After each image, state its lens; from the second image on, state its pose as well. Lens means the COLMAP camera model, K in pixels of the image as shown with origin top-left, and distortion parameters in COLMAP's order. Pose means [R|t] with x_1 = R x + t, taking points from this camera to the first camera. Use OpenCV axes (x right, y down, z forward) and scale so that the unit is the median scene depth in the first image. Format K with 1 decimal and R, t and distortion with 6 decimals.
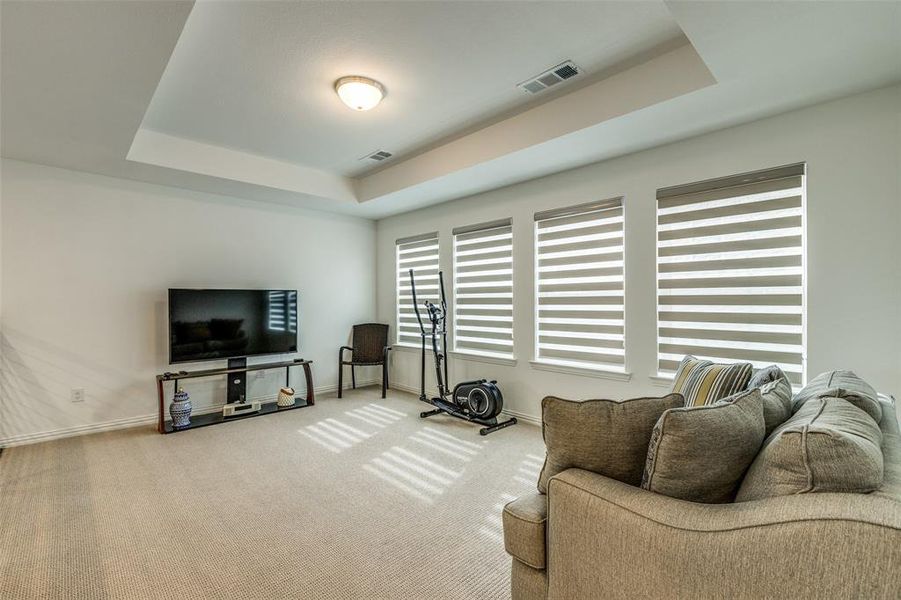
lens RADIAL K [[406.1, 0, 446.3], [0, 406.1, 299.7], [0, 0, 1]] dist [-0.001787, -0.000496]
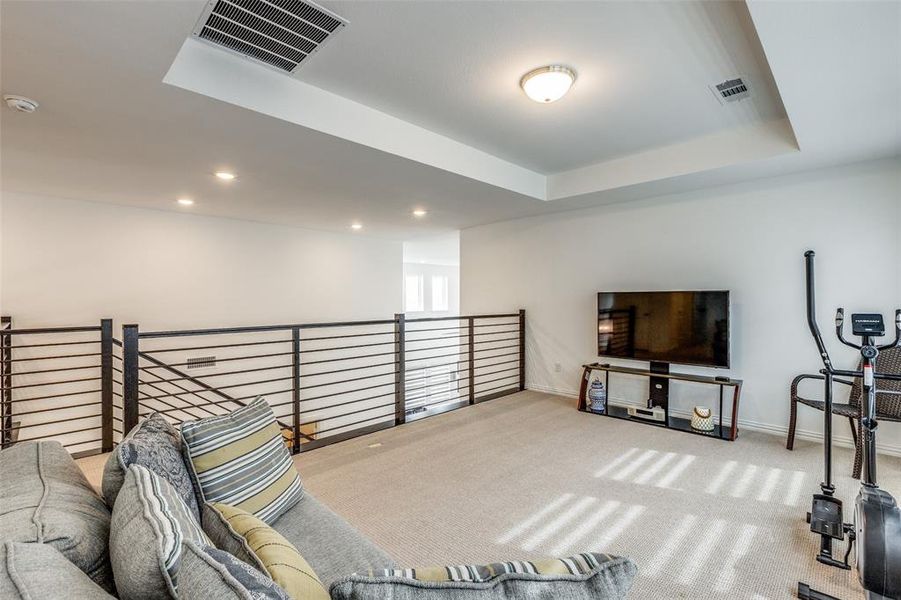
lens RADIAL K [[406.1, 0, 446.4], [0, 406.1, 299.6], [0, 0, 1]] dist [-0.001787, -0.000496]
pose [[0.034225, 0.007695, -0.999385, 0.459005], [0.001865, 0.999968, 0.007763, -0.015884], [0.999412, -0.002130, 0.034209, 0.479774]]
